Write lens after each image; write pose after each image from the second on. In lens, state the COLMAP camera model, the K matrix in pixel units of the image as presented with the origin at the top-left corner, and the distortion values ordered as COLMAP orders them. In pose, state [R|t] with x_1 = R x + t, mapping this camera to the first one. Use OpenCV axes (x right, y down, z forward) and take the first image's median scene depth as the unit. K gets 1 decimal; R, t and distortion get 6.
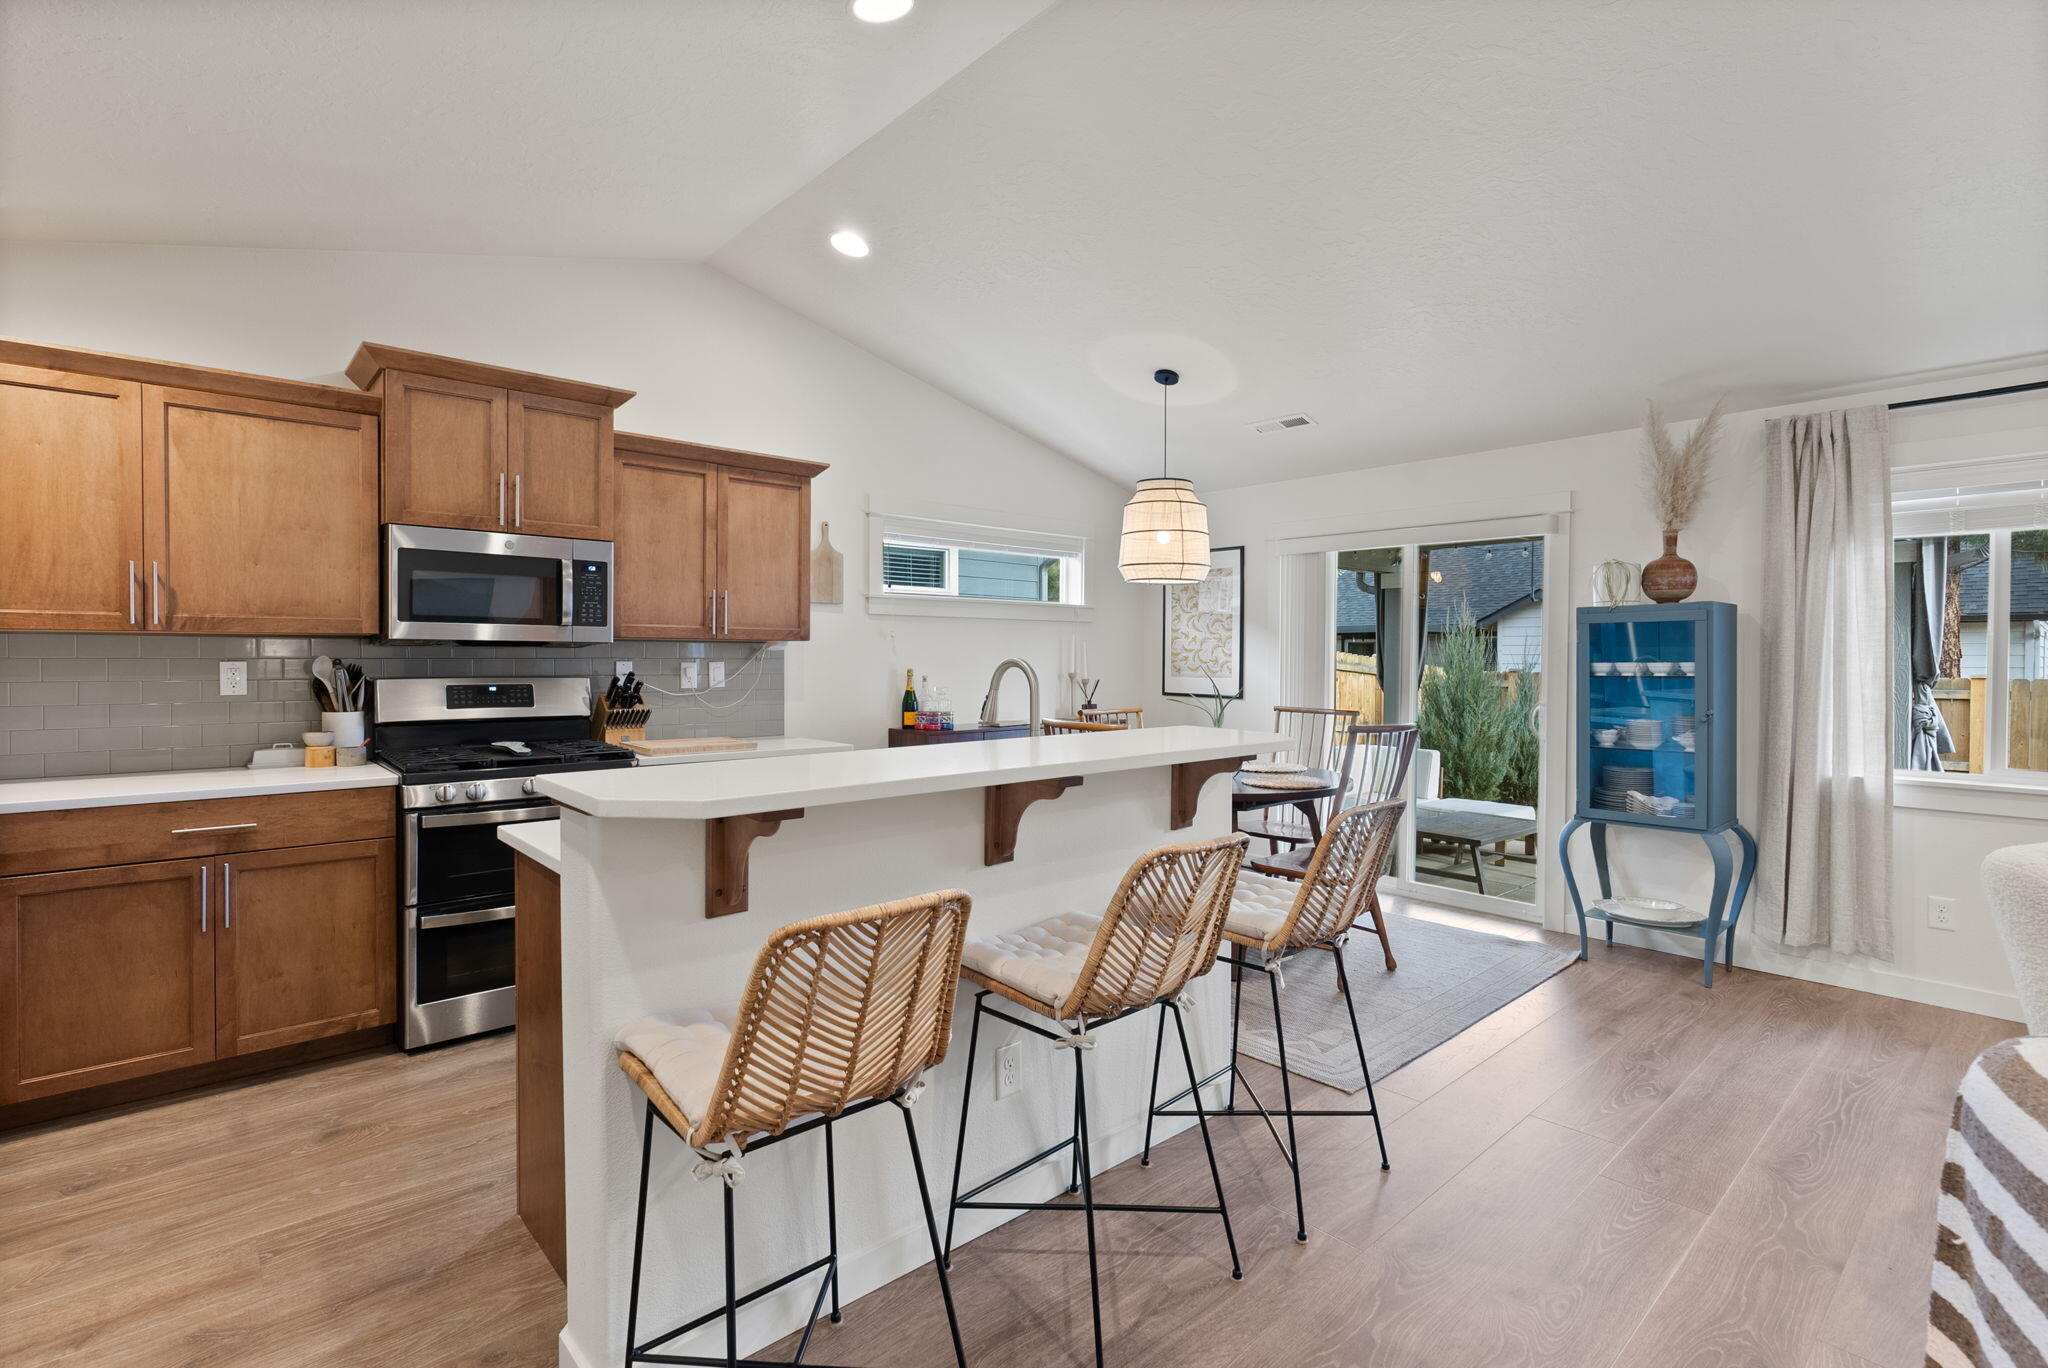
lens RADIAL K [[925.7, 0, 1021.8], [0, 925.7, 664.5], [0, 0, 1]] dist [-0.003033, 0.000714]
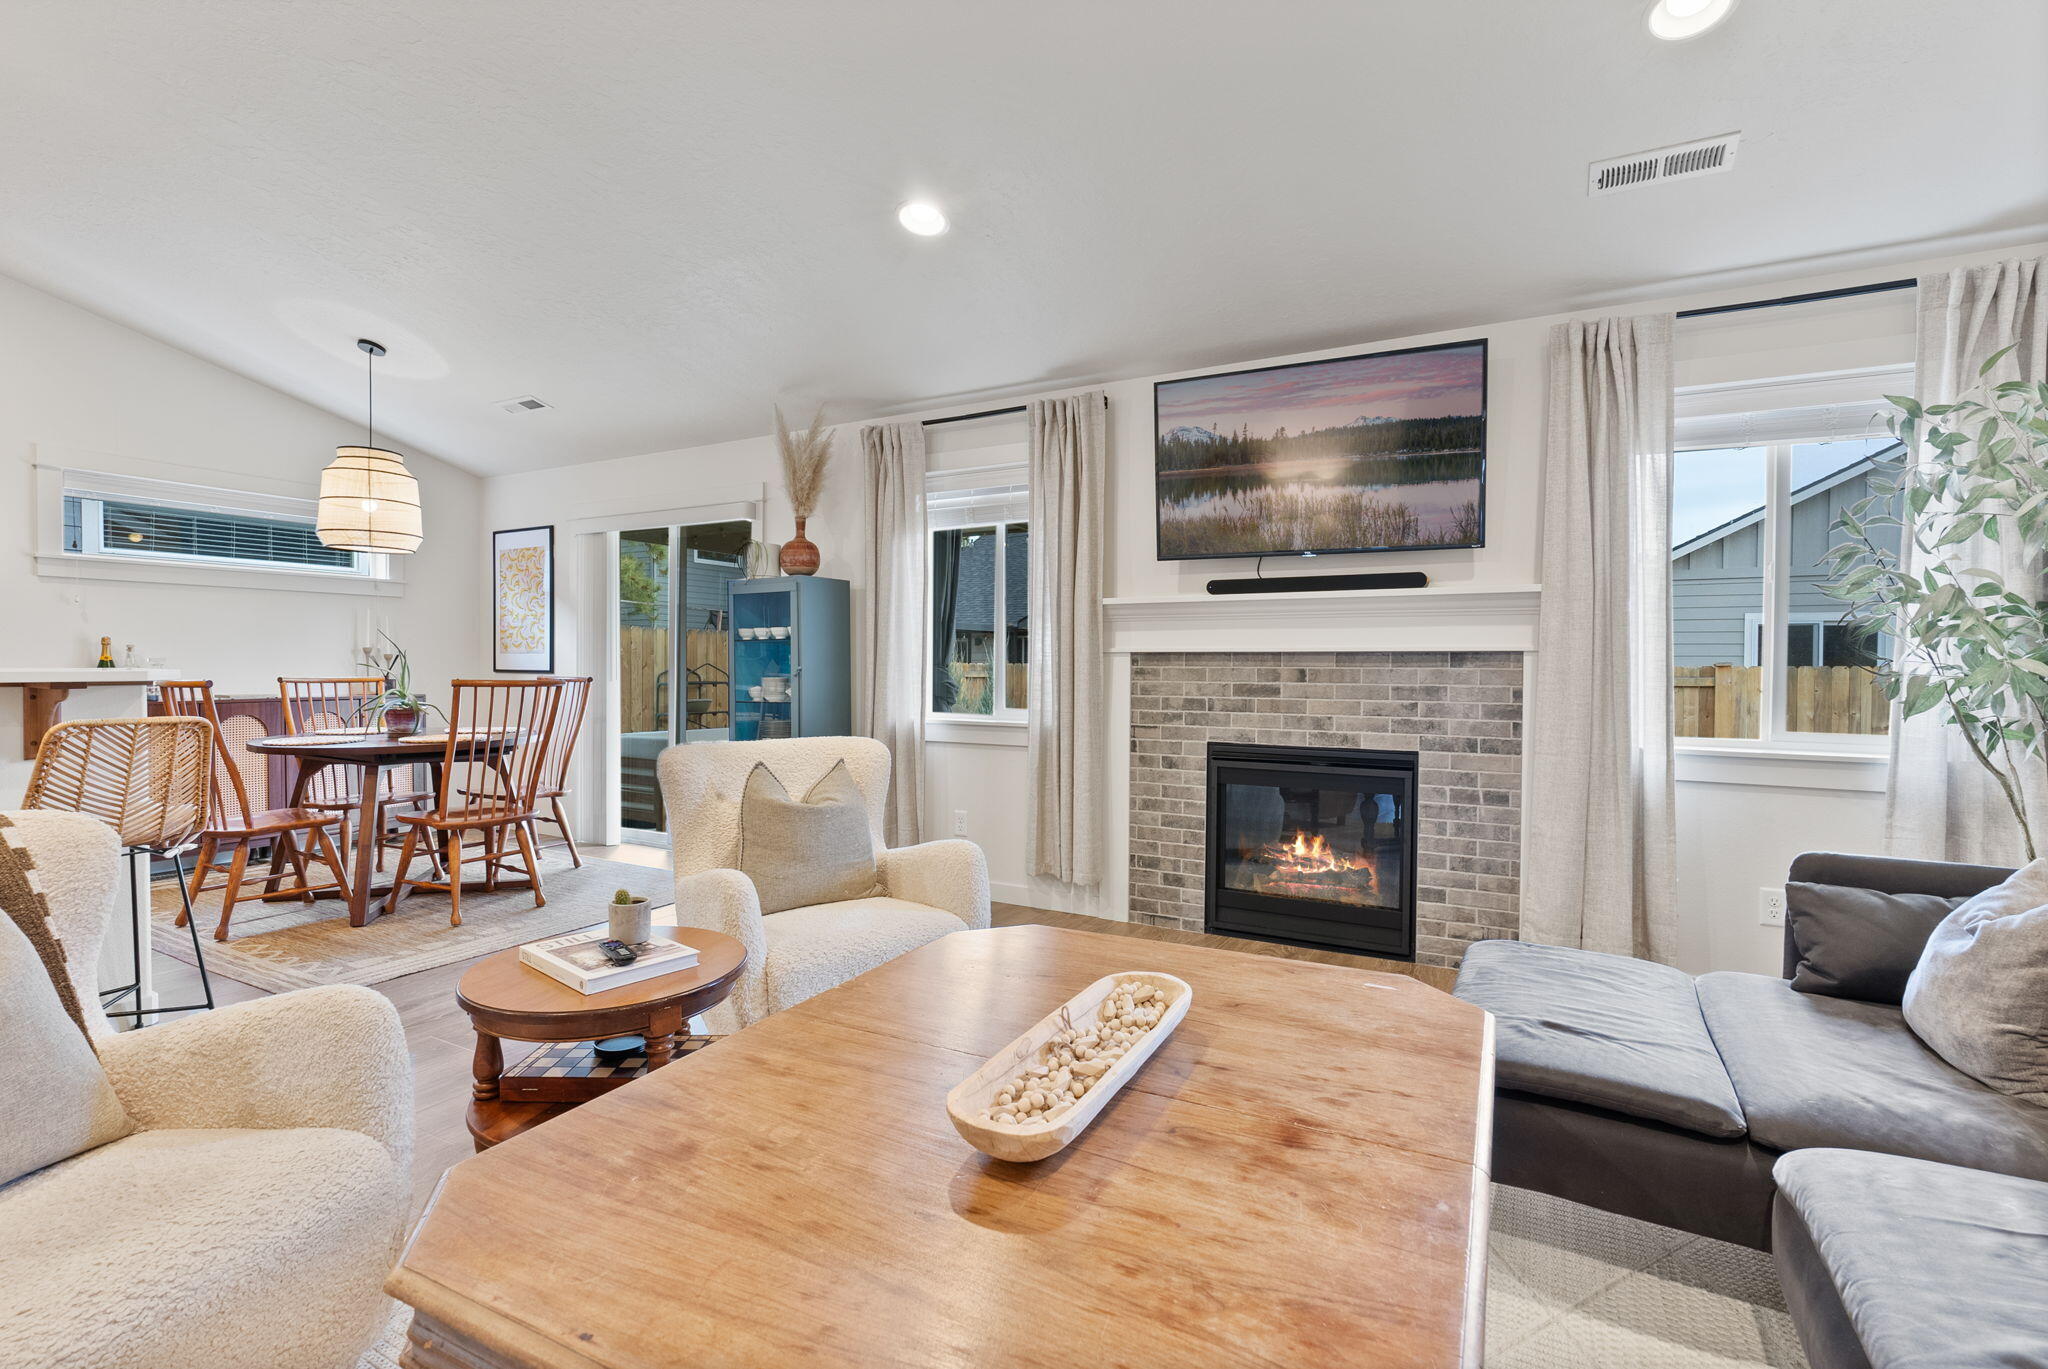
lens RADIAL K [[925.7, 0, 991.7], [0, 925.7, 673.6], [0, 0, 1]] dist [-0.003033, 0.000714]
pose [[0.947005, -0.004208, 0.321192, 0.488094], [0.002880, 0.999985, 0.004610, 0.044975], [-0.321207, -0.003441, 0.947003, -0.178681]]
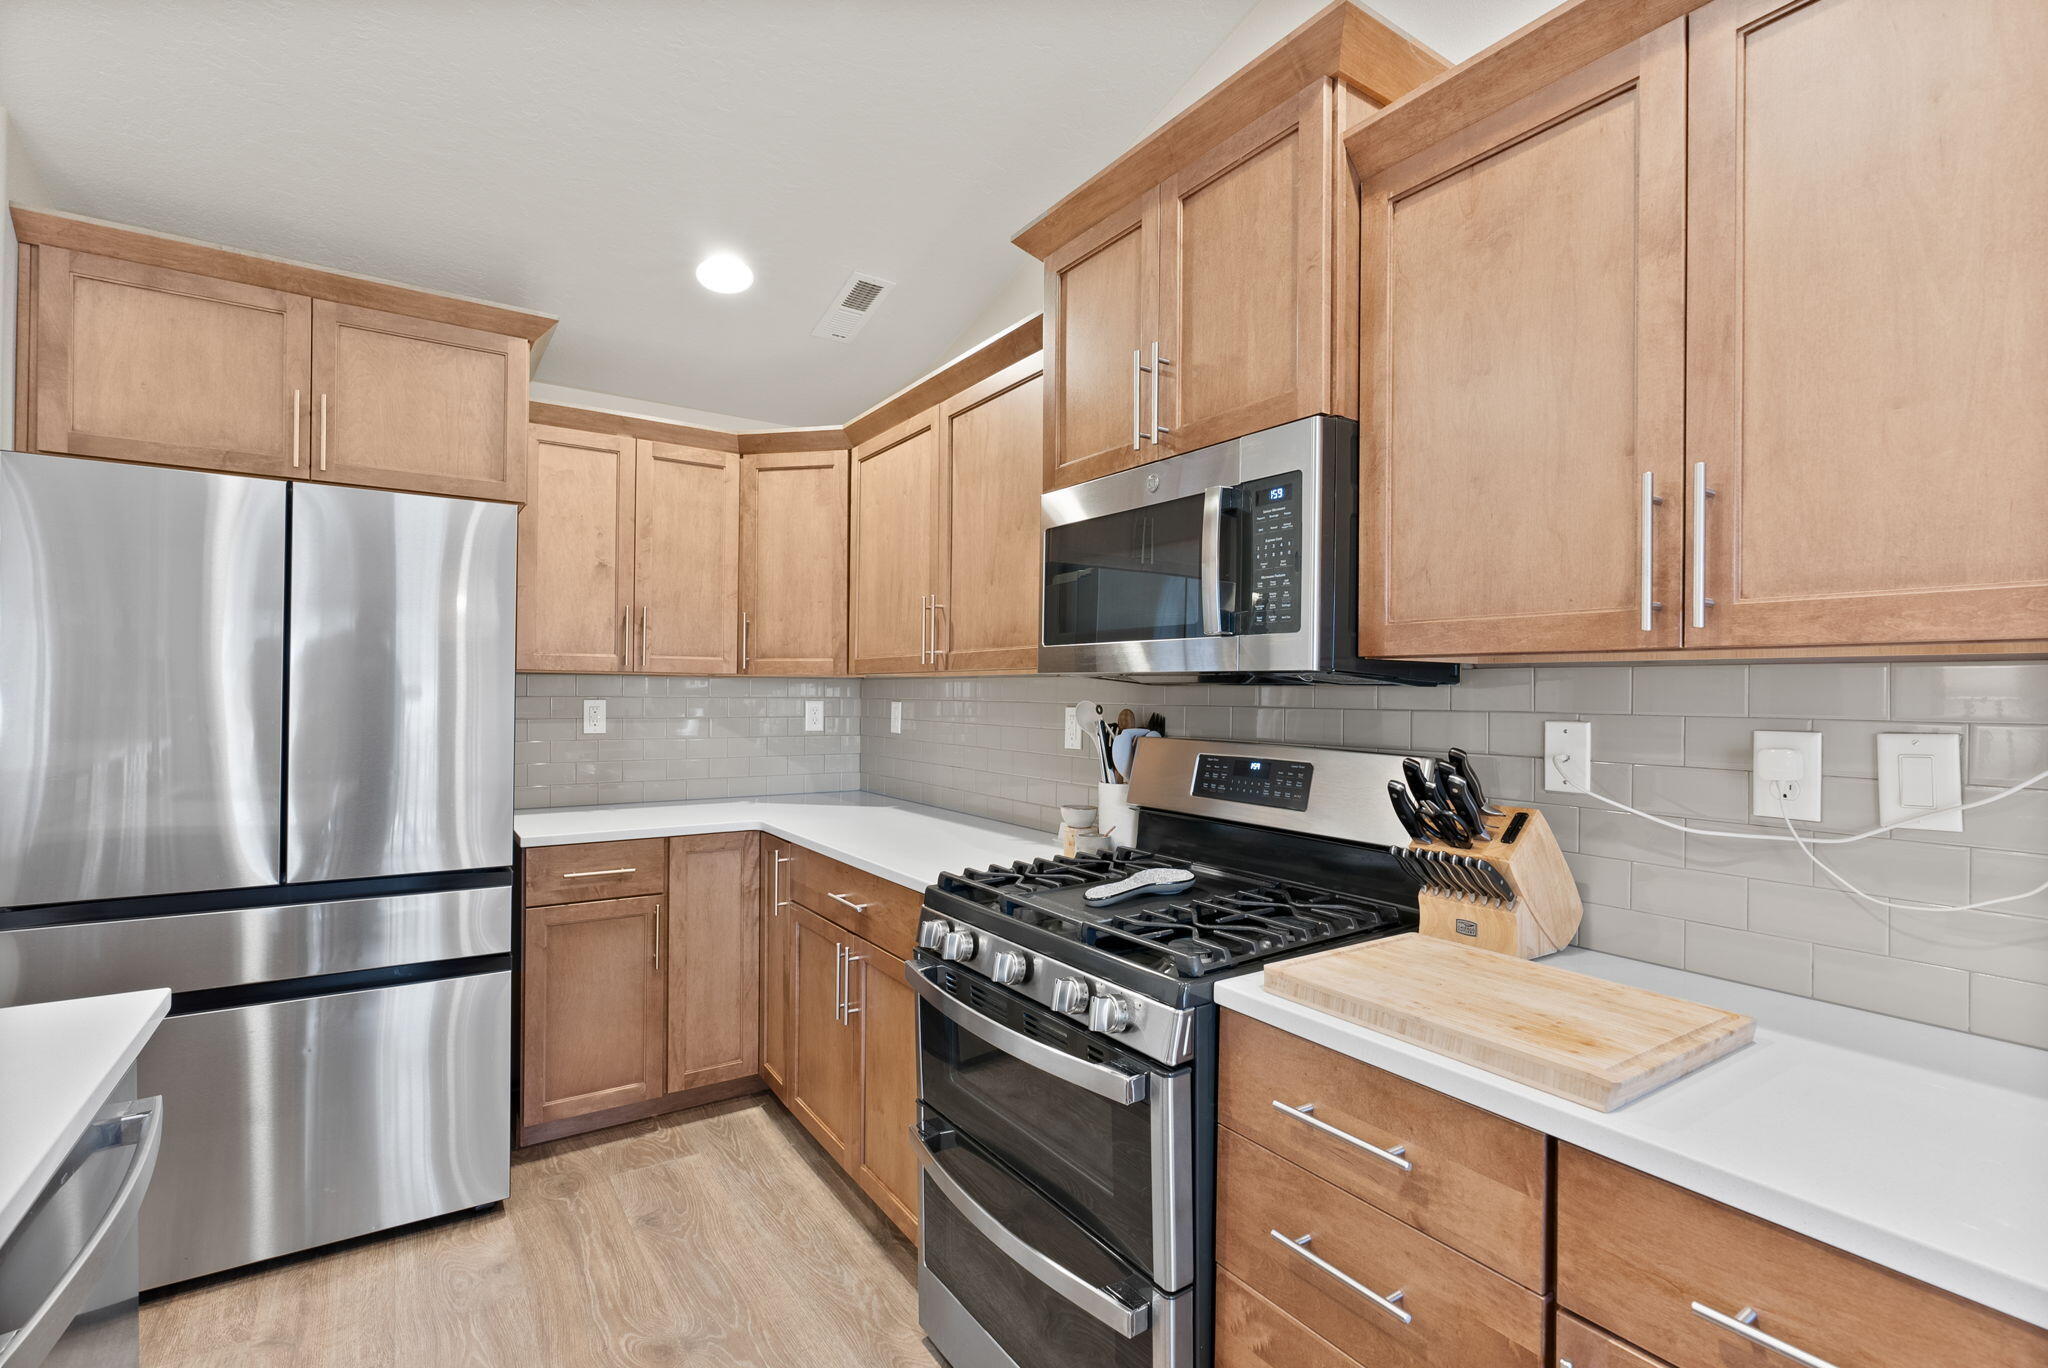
lens RADIAL K [[925.7, 0, 1022.4], [0, 925.7, 688.8], [0, 0, 1]] dist [-0.003033, 0.000714]
pose [[-0.128545, -0.013613, -0.991610, -0.031331], [-0.023965, 0.999656, -0.010617, -0.007353], [0.991414, 0.022399, -0.128828, 0.785190]]
